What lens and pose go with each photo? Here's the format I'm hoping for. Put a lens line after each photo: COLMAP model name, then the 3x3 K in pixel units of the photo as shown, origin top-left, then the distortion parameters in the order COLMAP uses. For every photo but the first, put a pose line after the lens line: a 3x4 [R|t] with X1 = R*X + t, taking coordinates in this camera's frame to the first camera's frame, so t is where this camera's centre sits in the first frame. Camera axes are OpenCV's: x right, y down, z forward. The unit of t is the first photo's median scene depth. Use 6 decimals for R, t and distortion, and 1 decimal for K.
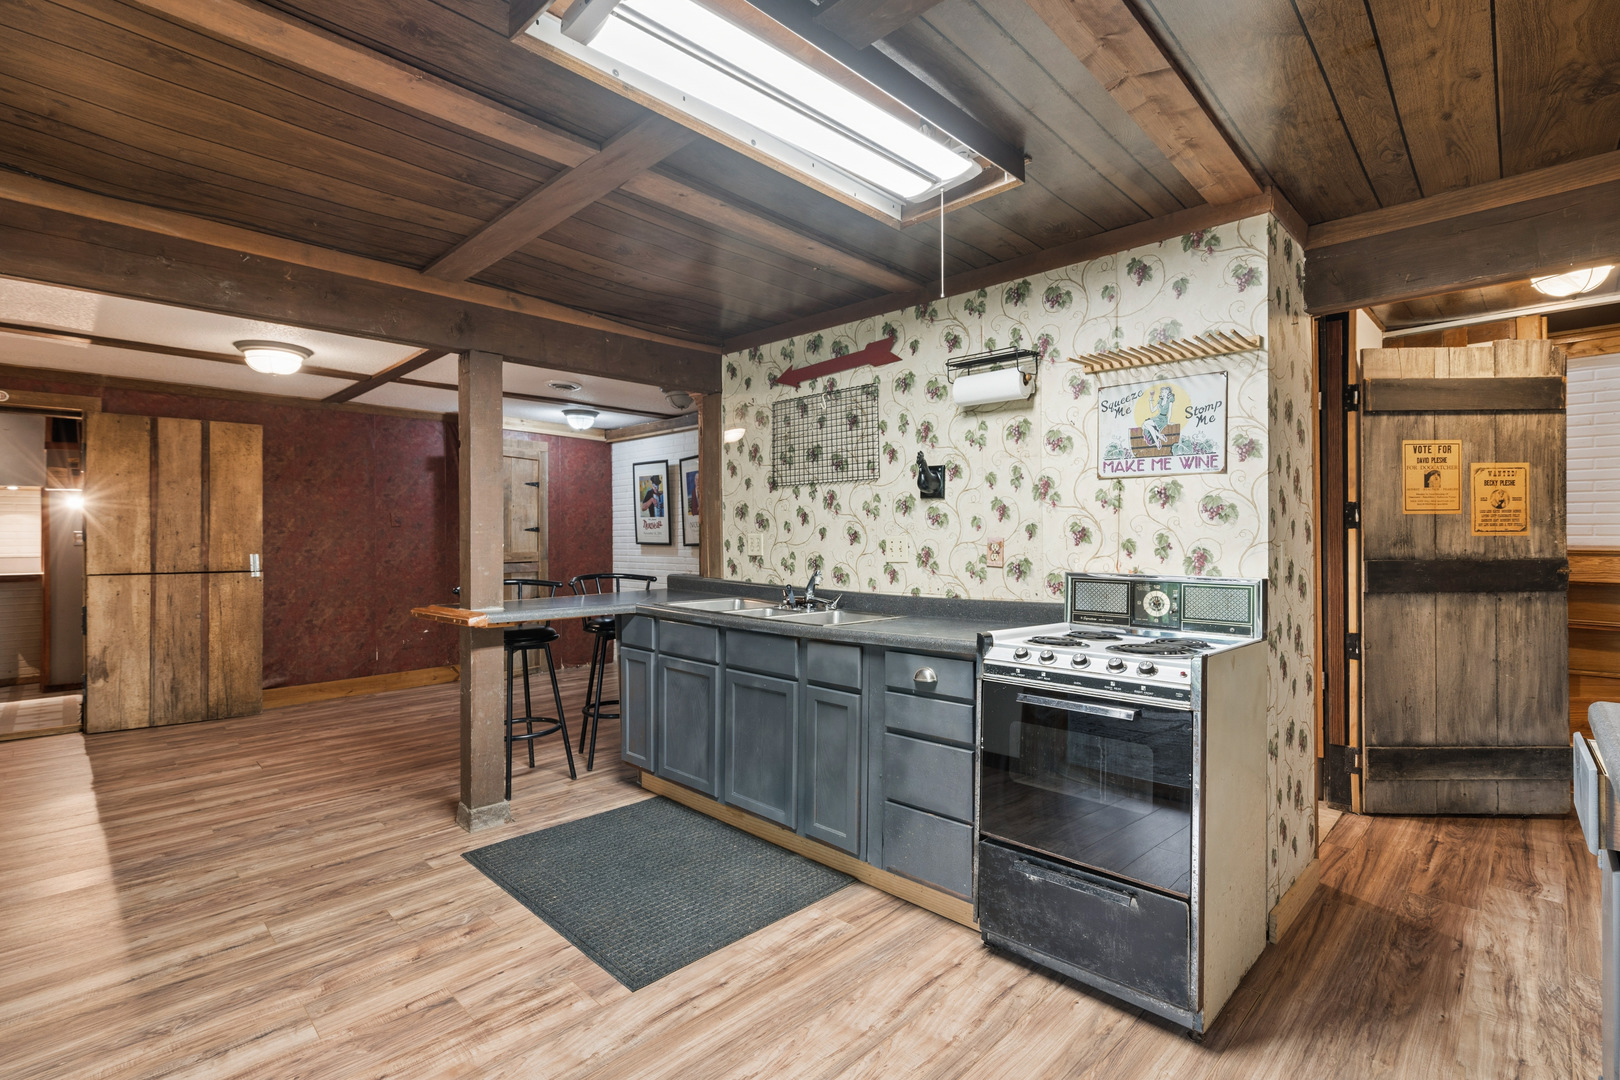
lens RADIAL K [[735.3, 0, 809.8], [0, 735.3, 537.8], [0, 0, 1]] dist [-0.001817, 0.001135]
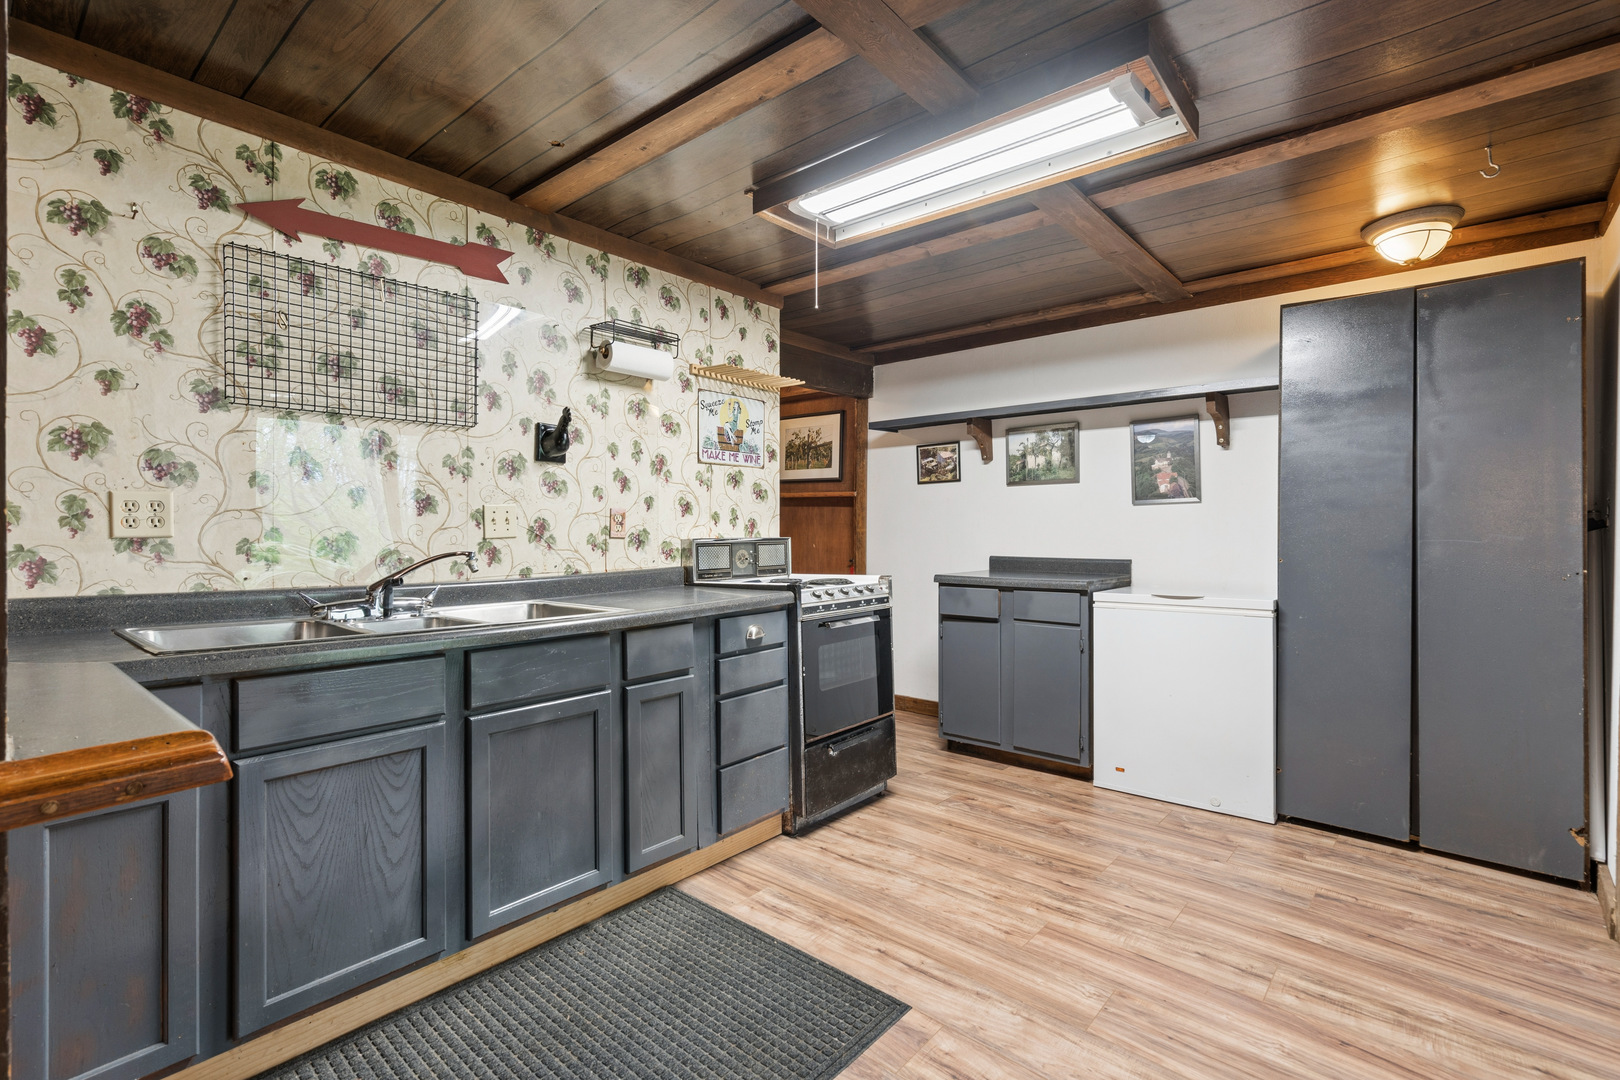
lens RADIAL K [[735.3, 0, 806.2], [0, 735.3, 527.8], [0, 0, 1]] dist [-0.001817, 0.001135]
pose [[-0.053208, -0.003301, 0.998578, -0.762626], [0.002442, 0.999991, 0.003436, 0.023054], [-0.998580, 0.002621, -0.053199, 0.798267]]
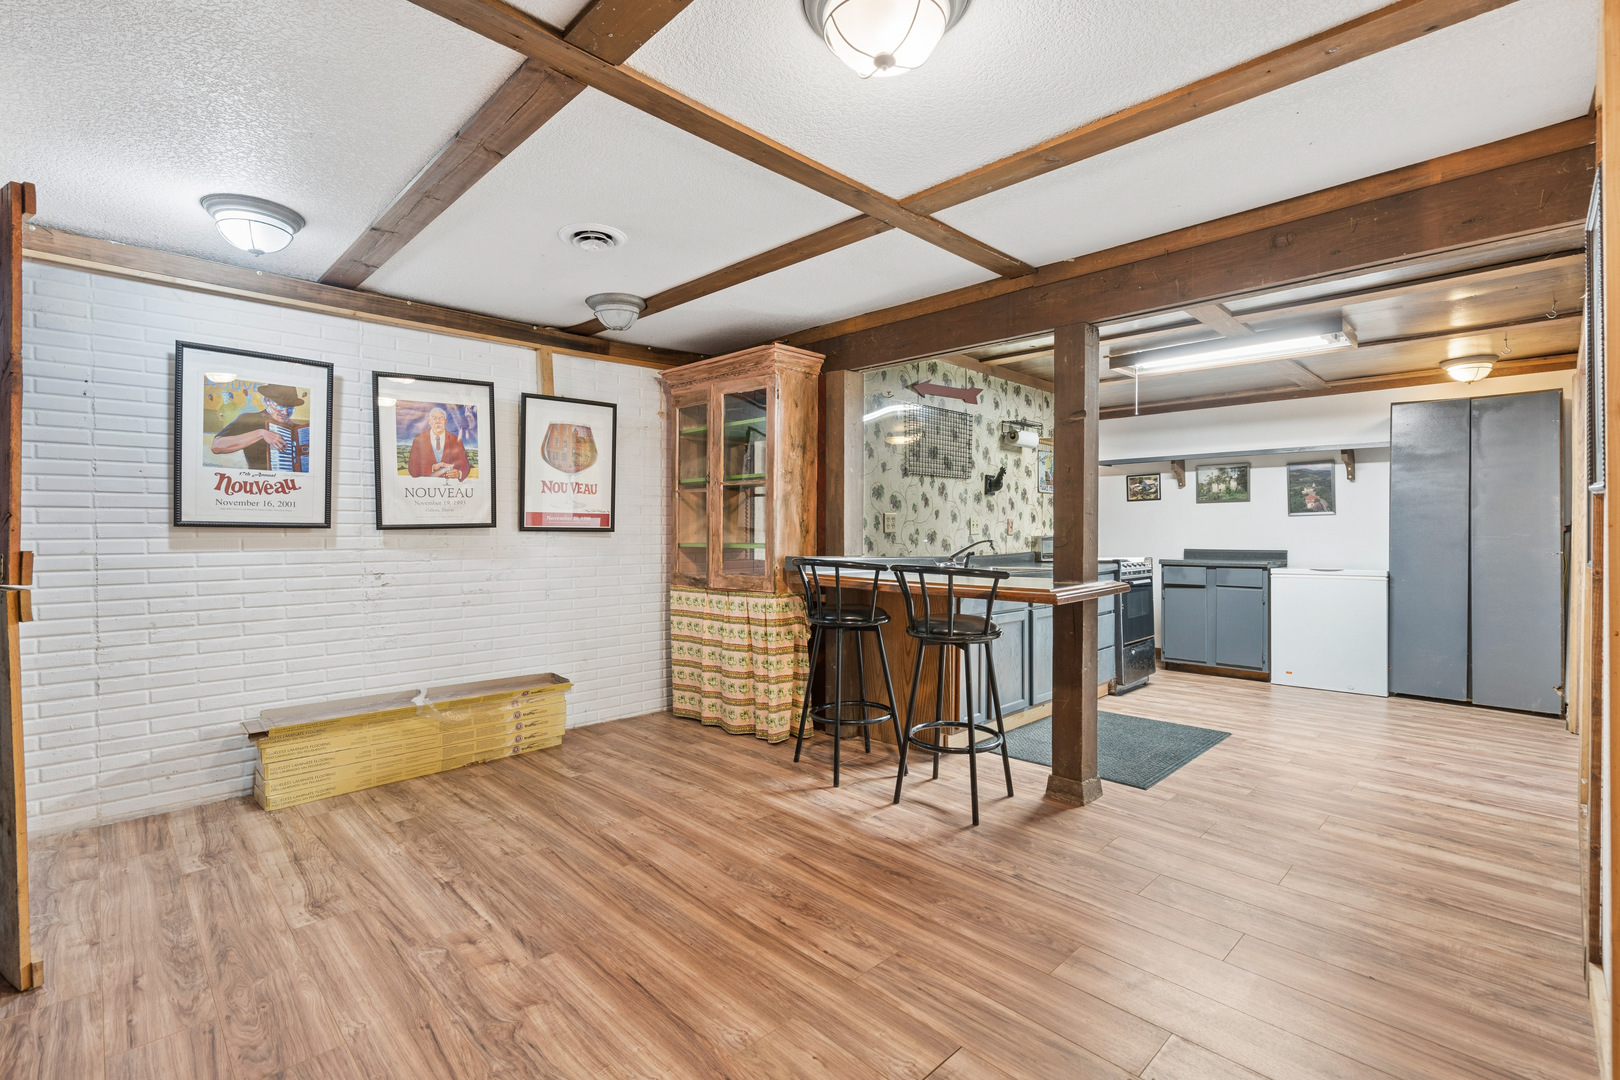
lens RADIAL K [[735.3, 0, 804.2], [0, 735.3, 531.7], [0, 0, 1]] dist [-0.001817, 0.001135]
pose [[0.018793, -0.002357, 0.999821, -1.597418], [0.001236, 0.999997, 0.002334, 0.026651], [-0.999823, 0.001192, 0.018796, 1.483001]]
